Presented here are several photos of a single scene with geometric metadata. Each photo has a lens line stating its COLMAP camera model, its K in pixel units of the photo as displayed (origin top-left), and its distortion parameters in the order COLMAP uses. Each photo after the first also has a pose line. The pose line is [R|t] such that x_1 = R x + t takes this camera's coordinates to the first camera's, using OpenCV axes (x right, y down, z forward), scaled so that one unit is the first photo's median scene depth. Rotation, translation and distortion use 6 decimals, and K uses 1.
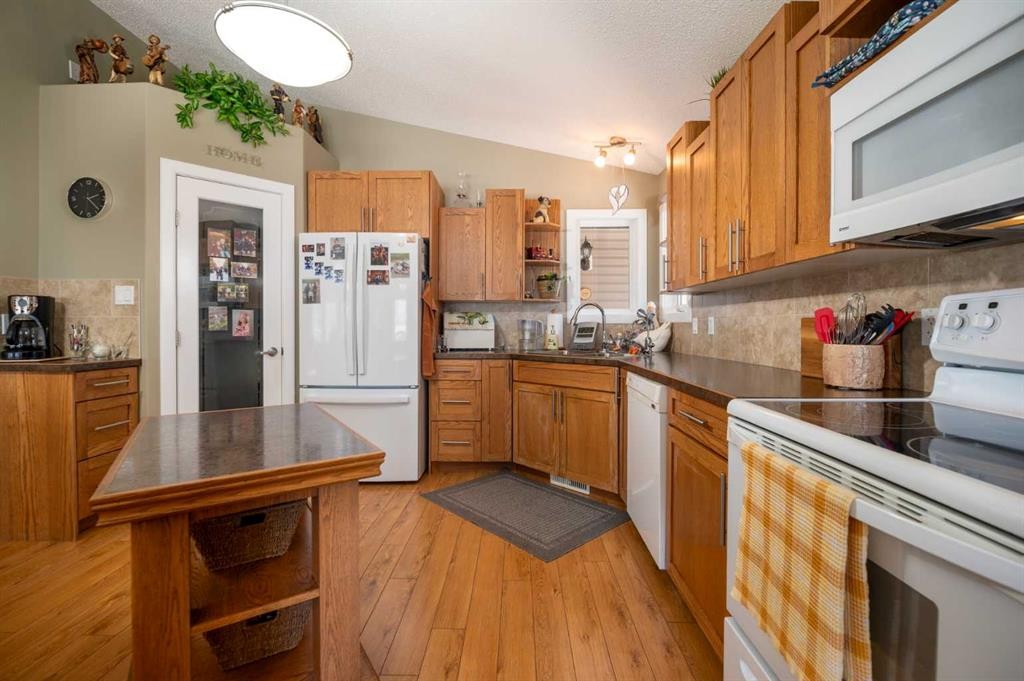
lens RADIAL K [[451.7, 0, 511.5], [0, 451.7, 332.5], [0, 0, 1]] dist [-0.007566, -0.002342]
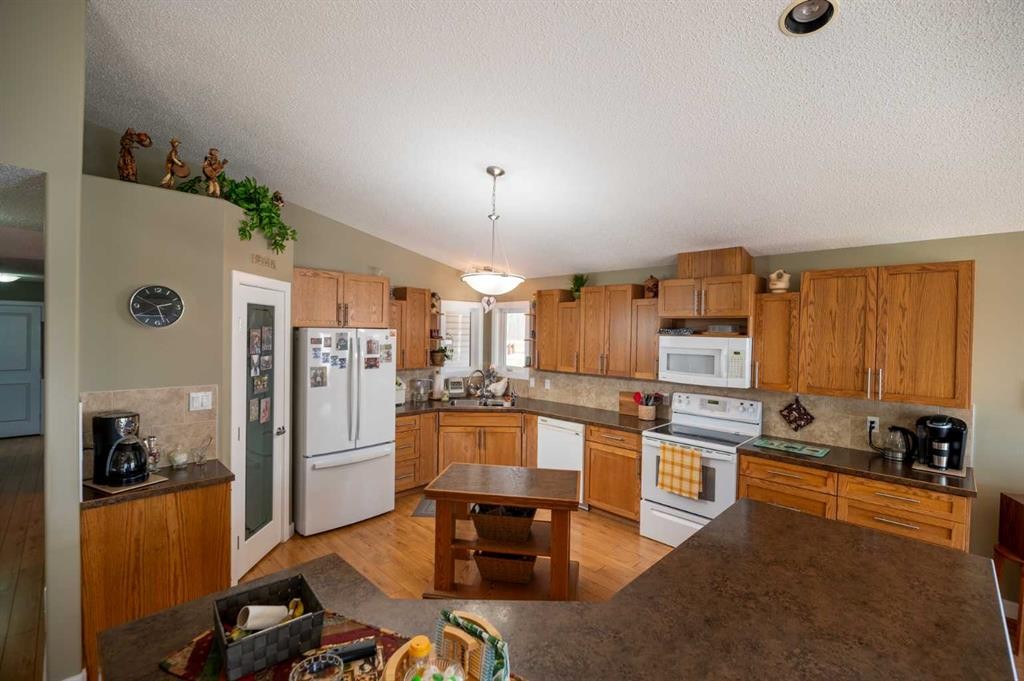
lens RADIAL K [[451.7, 0, 514.6], [0, 451.7, 339.7], [0, 0, 1]] dist [-0.007566, -0.002342]
pose [[0.694855, -0.004799, 0.719134, -0.991178], [-0.002750, 0.999953, 0.009330, -0.212409], [-0.719145, -0.008461, 0.694809, -0.222252]]
